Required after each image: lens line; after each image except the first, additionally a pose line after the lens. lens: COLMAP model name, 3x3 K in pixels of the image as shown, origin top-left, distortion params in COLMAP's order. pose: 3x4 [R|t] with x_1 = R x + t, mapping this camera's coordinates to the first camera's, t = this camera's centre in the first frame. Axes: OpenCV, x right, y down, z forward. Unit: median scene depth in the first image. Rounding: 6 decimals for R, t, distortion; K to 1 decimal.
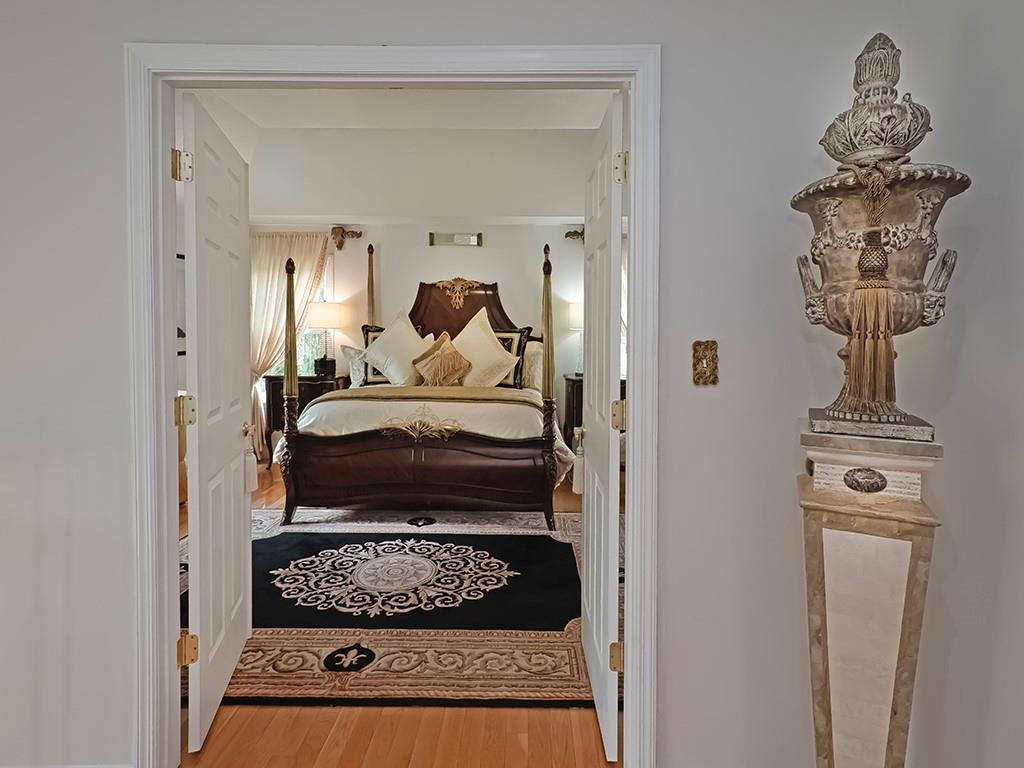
lens RADIAL K [[542.1, 0, 509.4], [0, 542.1, 348.0], [0, 0, 1]] dist [0.005928, 0.001697]
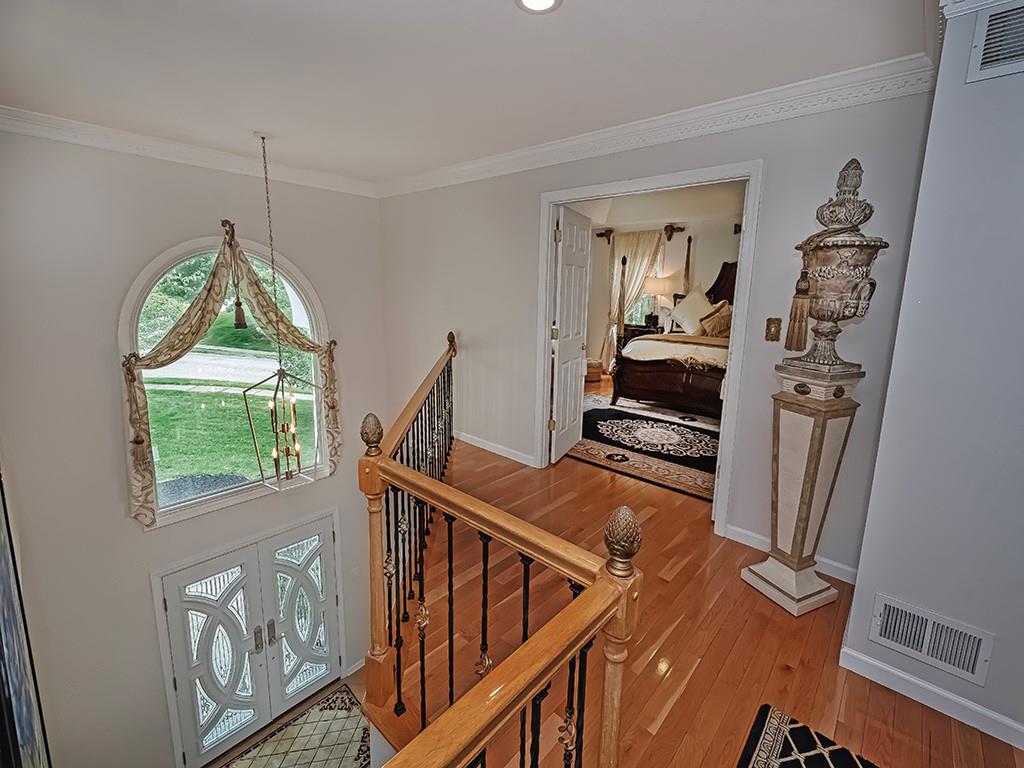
lens RADIAL K [[451.7, 0, 513.0], [0, 451.7, 377.8], [0, 0, 1]] dist [0.010722, -0.000661]
pose [[0.750118, 0.141460, -0.645997, 0.354453], [-0.032828, 0.983614, 0.177271, -0.028455], [0.660488, -0.111768, 0.742471, -0.394389]]
